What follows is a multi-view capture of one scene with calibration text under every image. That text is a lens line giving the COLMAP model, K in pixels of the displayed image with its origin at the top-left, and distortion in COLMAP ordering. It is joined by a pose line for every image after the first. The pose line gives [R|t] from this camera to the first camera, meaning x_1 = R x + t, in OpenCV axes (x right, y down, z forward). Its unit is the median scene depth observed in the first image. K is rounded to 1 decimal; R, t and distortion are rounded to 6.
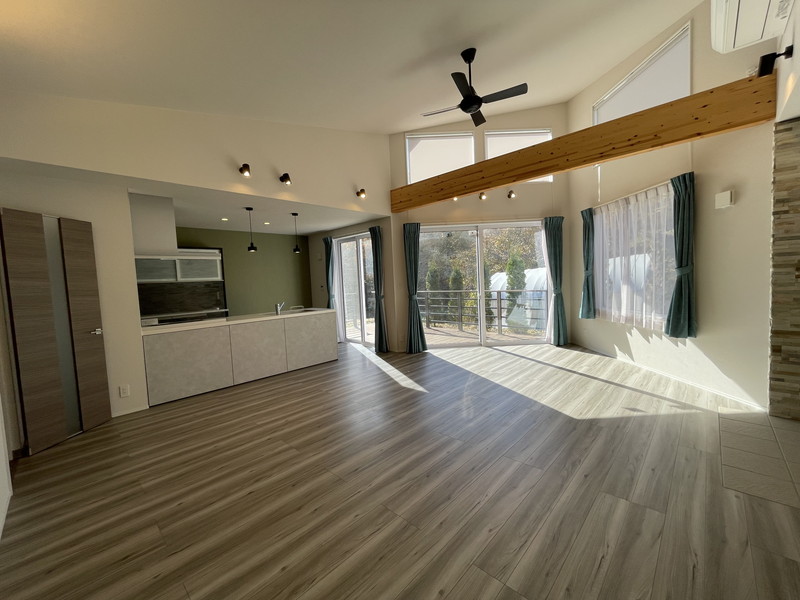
lens RADIAL K [[322.7, 0, 398.5], [0, 322.7, 299.6], [0, 0, 1]] dist [-0.000341, -0.000297]
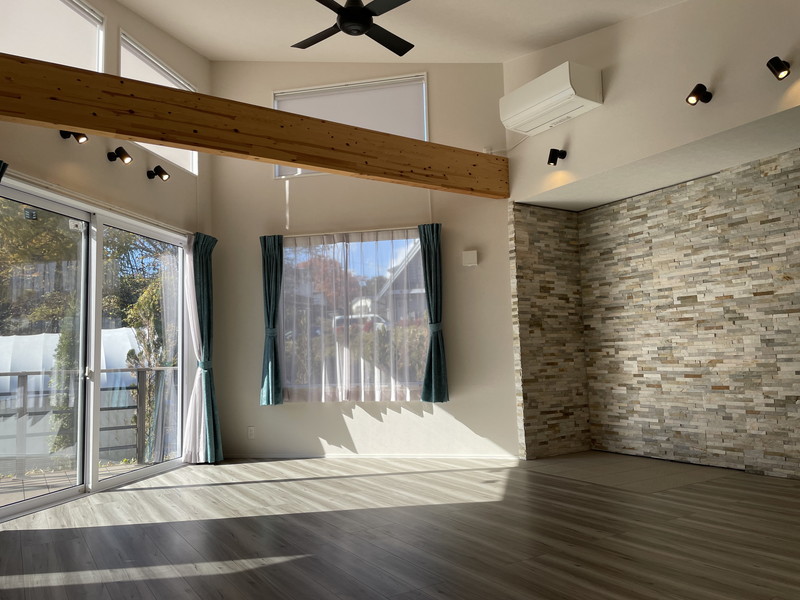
lens RADIAL K [[603.0, 0, 399.4], [0, 603.0, 300.7], [0, 0, 1]] dist [0.011263, -0.000877]
pose [[0.234695, 0.135243, 0.962615, -0.724944], [0.077854, 0.984478, -0.157297, 0.089115], [-0.968946, 0.111861, 0.220523, 0.678419]]
